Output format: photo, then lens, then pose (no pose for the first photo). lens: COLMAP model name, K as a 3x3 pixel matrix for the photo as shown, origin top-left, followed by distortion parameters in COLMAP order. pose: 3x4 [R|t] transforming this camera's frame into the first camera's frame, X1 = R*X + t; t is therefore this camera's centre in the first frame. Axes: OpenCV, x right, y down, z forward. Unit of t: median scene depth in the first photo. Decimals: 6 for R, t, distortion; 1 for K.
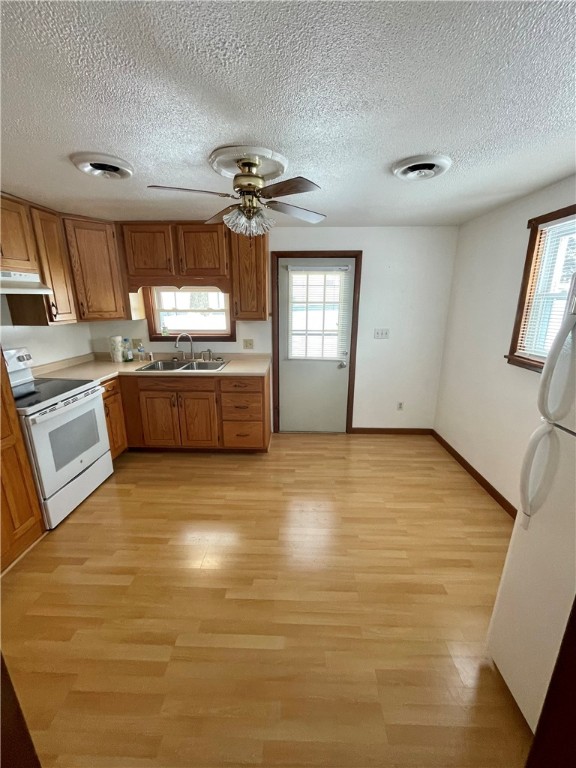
lens RADIAL K [[314.3, 0, 289.1], [0, 314.3, 383.9], [0, 0, 1]] dist [0.001784, -0.000607]
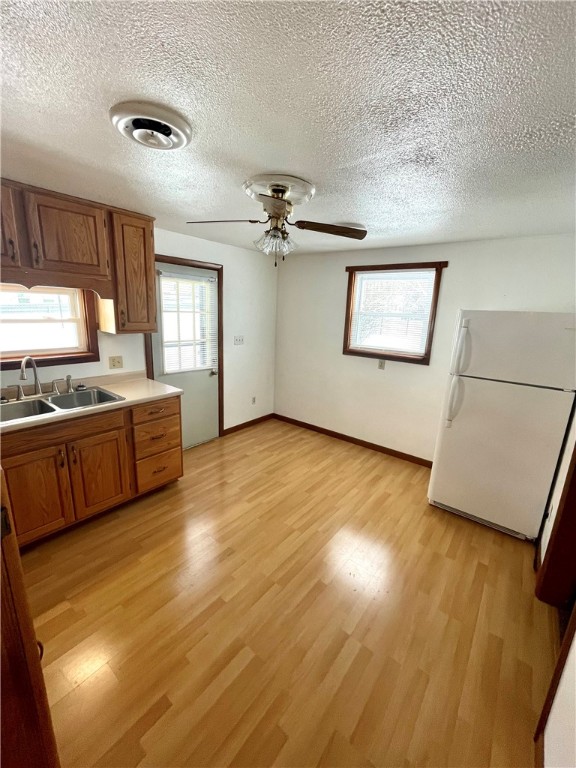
lens RADIAL K [[314.3, 0, 289.2], [0, 314.3, 383.3], [0, 0, 1]] dist [0.001784, -0.000607]
pose [[0.591185, -0.162394, 0.790018, -0.573071], [0.172549, 0.982307, 0.072799, -0.064944], [-0.787862, 0.093279, 0.608746, 0.201949]]
